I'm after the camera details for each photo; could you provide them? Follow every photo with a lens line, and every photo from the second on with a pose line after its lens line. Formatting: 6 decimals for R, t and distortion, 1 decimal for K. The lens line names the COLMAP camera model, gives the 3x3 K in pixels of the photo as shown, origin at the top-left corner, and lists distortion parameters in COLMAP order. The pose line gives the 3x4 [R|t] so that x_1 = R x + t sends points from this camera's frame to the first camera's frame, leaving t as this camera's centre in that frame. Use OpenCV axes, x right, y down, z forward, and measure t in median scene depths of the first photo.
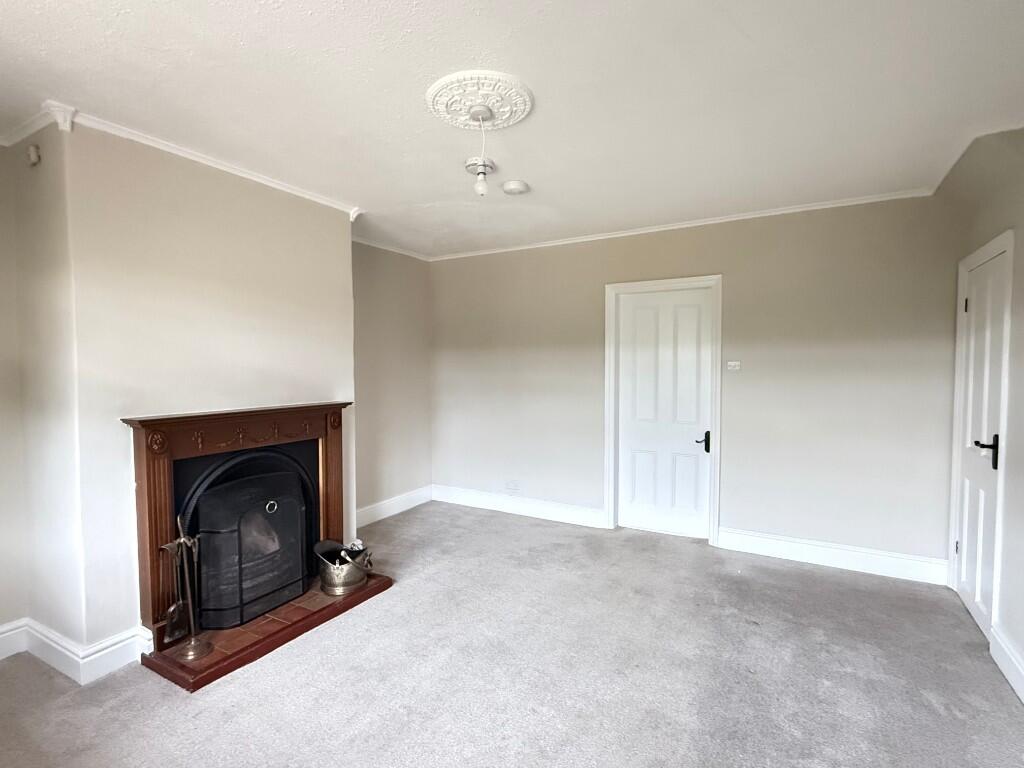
lens RADIAL K [[507.8, 0, 510.7], [0, 507.8, 389.7], [0, 0, 1]] dist [0.001349, 0.000098]
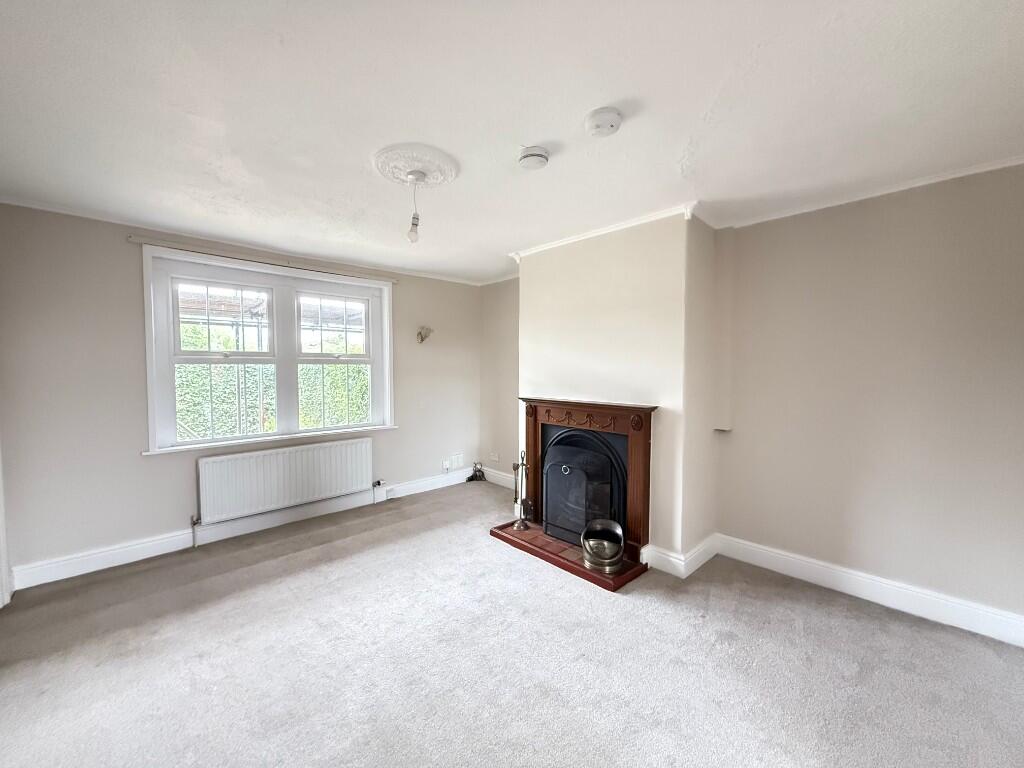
lens RADIAL K [[415.1, 0, 508.8], [0, 415.1, 379.8], [0, 0, 1]] dist [-0.001370, 0.000598]
pose [[-0.292664, 0.026766, -0.955841, 0.559193], [-0.051008, 0.997748, 0.043557, -0.049243], [0.954854, 0.061503, -0.290639, 0.962630]]
